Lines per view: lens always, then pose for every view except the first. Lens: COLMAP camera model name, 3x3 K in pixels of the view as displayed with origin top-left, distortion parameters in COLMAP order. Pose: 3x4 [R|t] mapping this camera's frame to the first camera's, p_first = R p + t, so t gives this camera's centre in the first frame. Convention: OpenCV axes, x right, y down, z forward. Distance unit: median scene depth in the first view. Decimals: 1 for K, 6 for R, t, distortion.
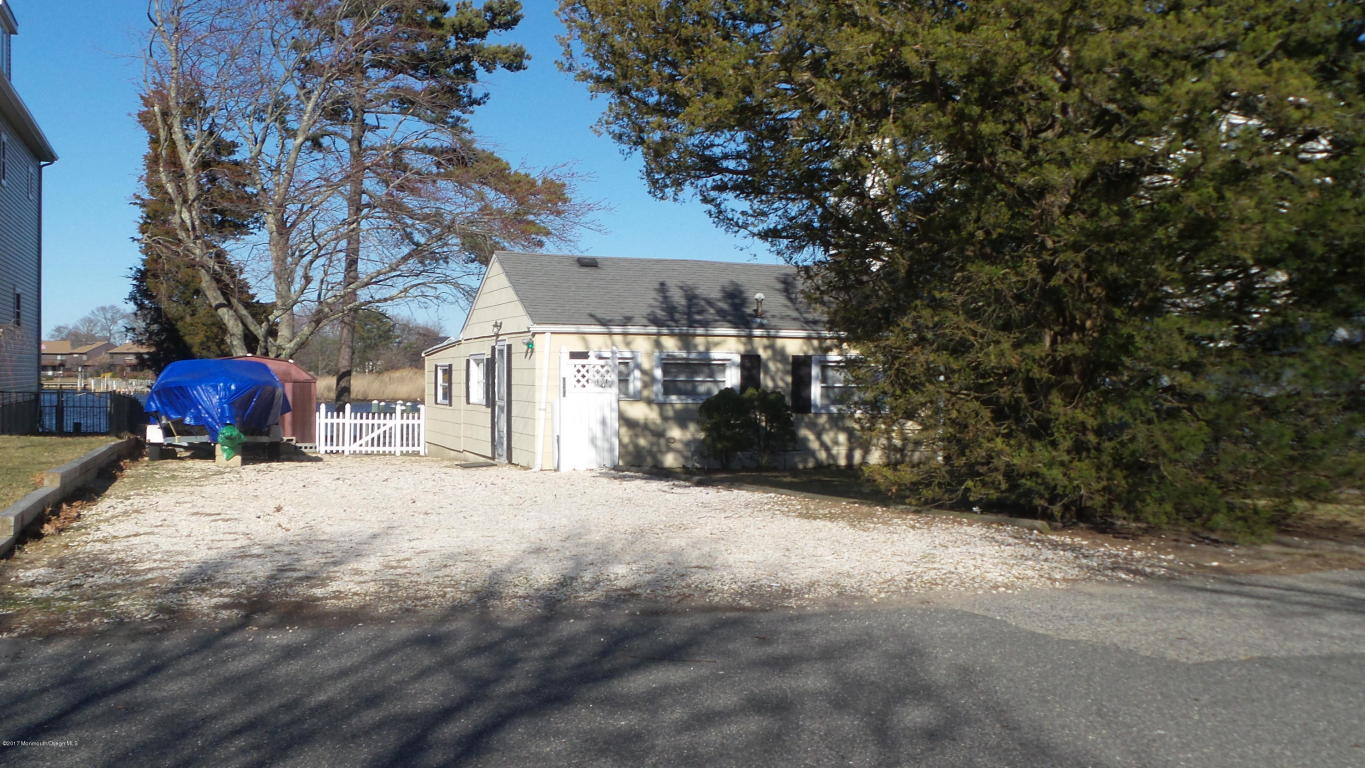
lens RADIAL K [[1361.6, 0, 682.5], [0, 1361.6, 384.0], [0, 0, 1]] dist [-0.001073, 0.000787]
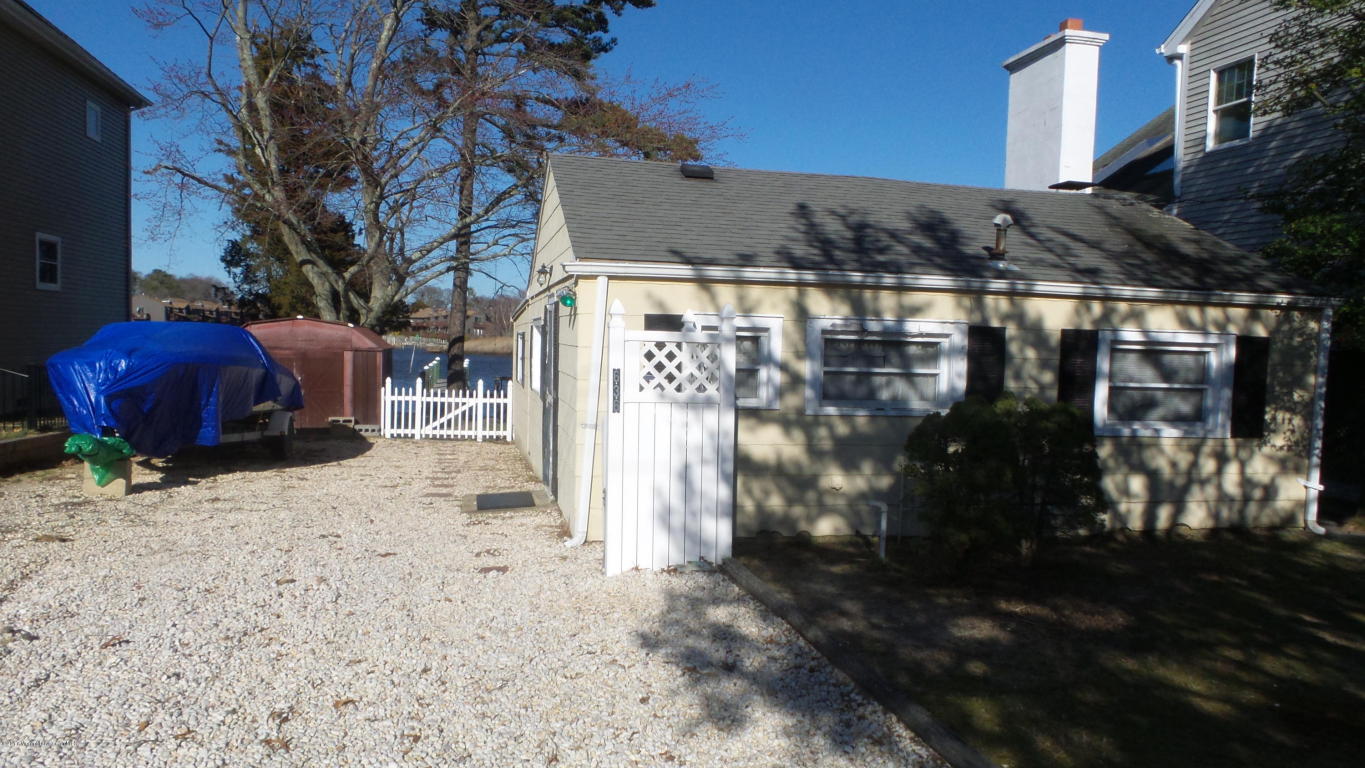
lens RADIAL K [[951.5, 0, 682.5], [0, 951.5, 384.0], [0, 0, 1]] dist [-0.001451, -0.002018]
pose [[0.991581, 0.021146, -0.127753, -0.016264], [-0.015284, 0.998793, 0.046690, -0.015265], [0.128586, -0.044344, 0.990706, 0.593435]]
